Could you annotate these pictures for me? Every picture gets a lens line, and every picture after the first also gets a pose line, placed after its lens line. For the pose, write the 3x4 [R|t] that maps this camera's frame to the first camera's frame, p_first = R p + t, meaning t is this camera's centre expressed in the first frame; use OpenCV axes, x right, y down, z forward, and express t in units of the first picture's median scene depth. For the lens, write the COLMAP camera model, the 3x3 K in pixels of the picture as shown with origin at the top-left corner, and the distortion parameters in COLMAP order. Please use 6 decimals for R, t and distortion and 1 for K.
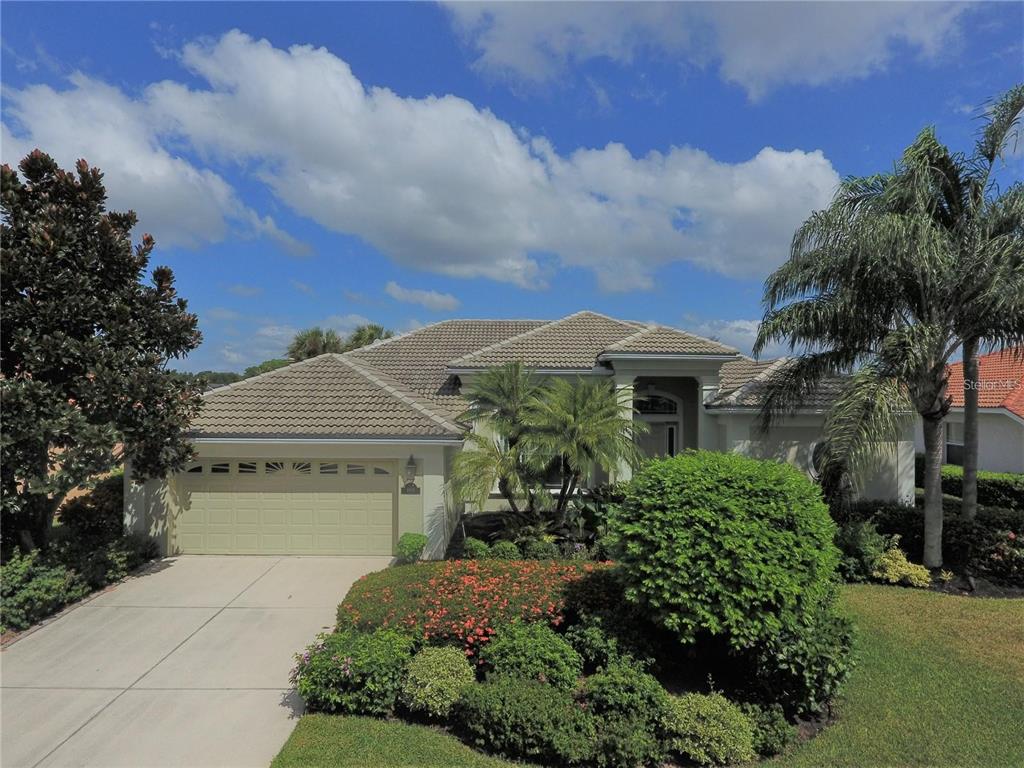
lens RADIAL K [[604.2, 0, 512.0], [0, 604.2, 384.0], [0, 0, 1]] dist [-0.013690, -0.001088]
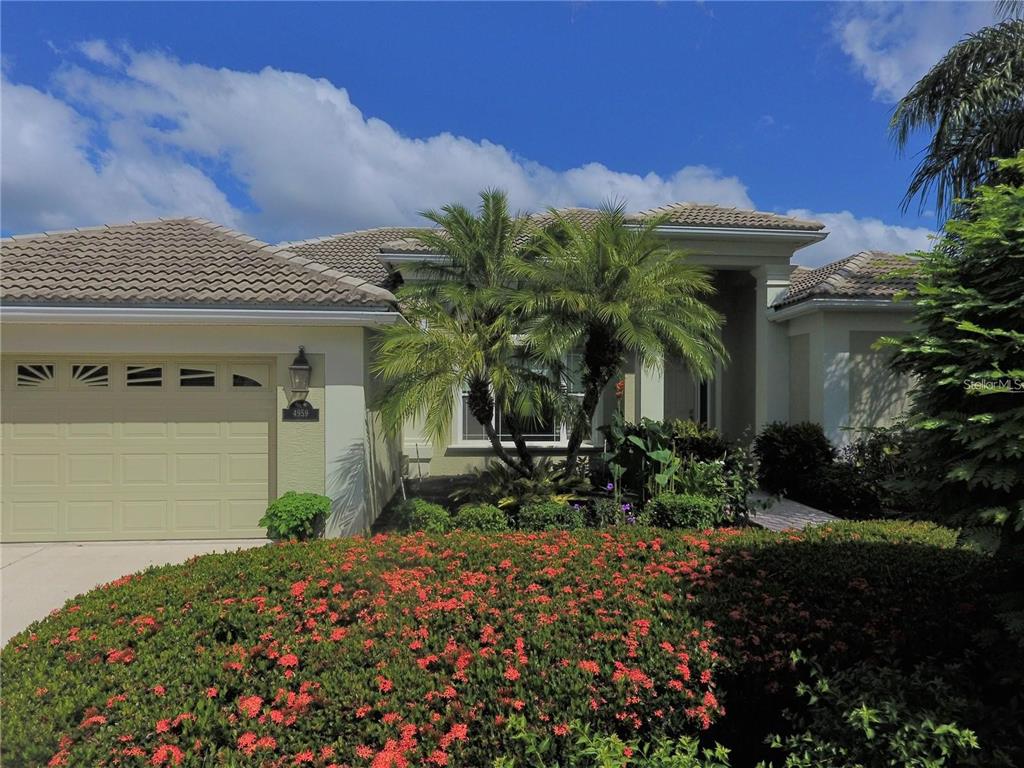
lens RADIAL K [[604.2, 0, 512.0], [0, 604.2, 384.0], [0, 0, 1]] dist [-0.013690, -0.001088]
pose [[0.996821, -0.004870, 0.079524, -0.025461], [0.004610, 0.999983, 0.003449, 0.151775], [-0.079540, -0.003071, 0.996827, 0.466466]]
